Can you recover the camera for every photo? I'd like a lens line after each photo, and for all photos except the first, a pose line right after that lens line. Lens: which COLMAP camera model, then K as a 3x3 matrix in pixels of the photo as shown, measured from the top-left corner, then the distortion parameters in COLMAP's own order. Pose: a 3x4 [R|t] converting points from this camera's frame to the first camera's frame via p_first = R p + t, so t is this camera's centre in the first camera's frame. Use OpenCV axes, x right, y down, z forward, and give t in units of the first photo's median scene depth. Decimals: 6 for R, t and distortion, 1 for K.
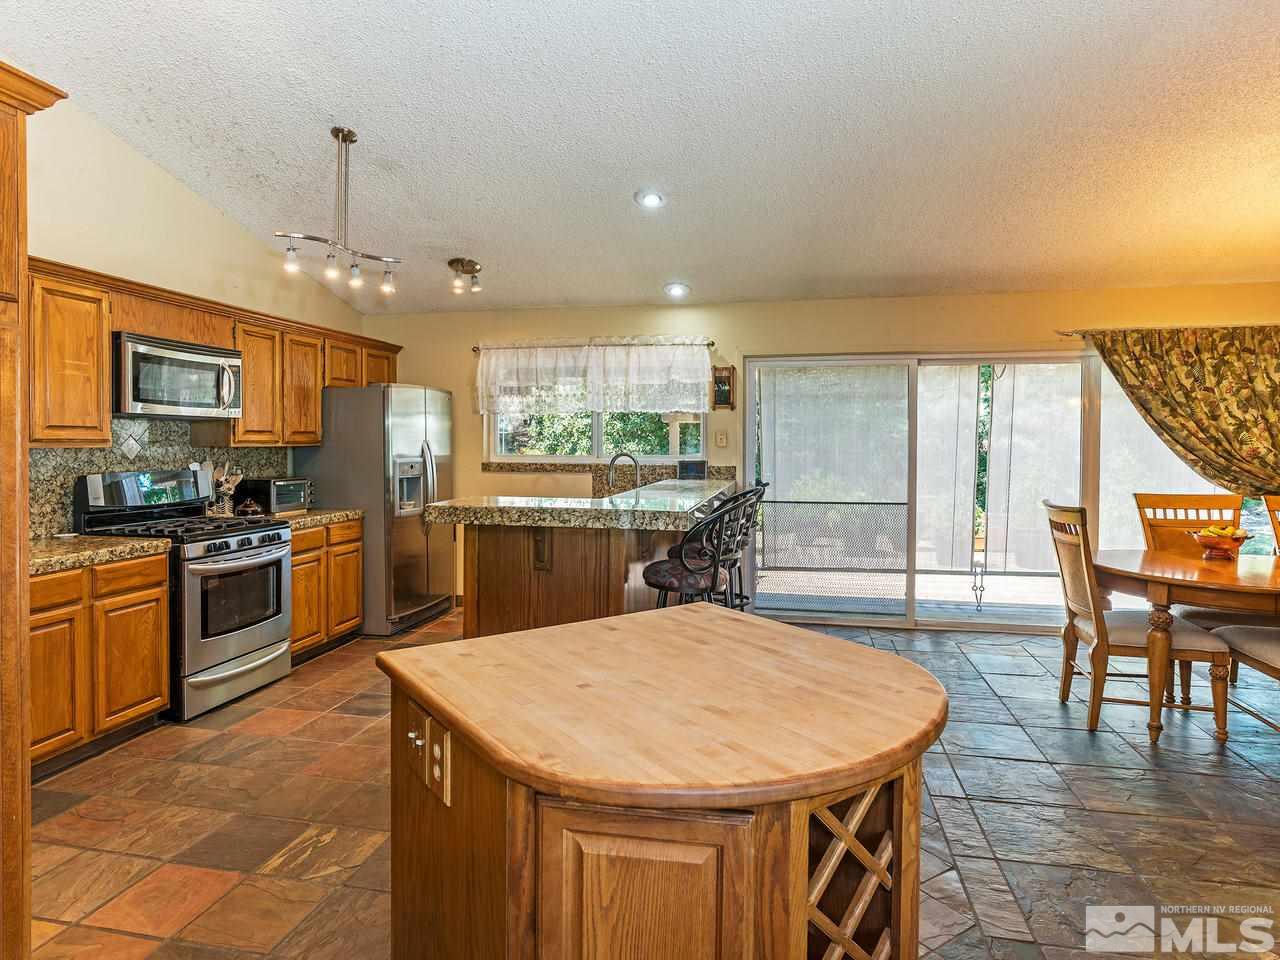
lens RADIAL K [[735.8, 0, 634.5], [0, 735.8, 449.7], [0, 0, 1]] dist [-0.009825, 0.004329]
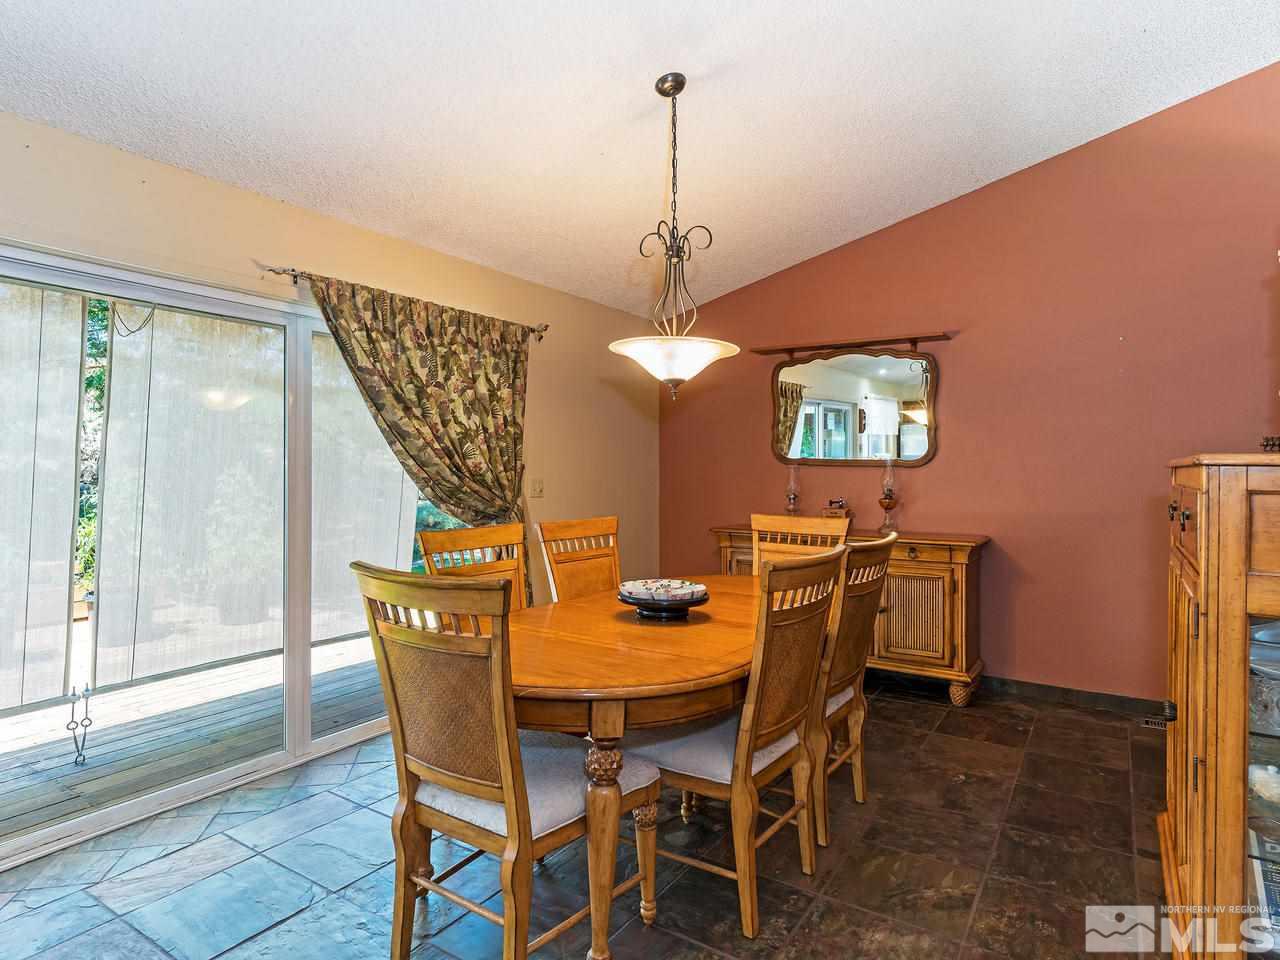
lens RADIAL K [[735.8, 0, 637.8], [0, 735.8, 475.8], [0, 0, 1]] dist [-0.009825, 0.004329]
pose [[0.357325, -0.006563, 0.933957, 0.144189], [0.003926, 0.999977, 0.005525, 0.007910], [-0.933972, 0.001693, 0.357342, 0.534783]]
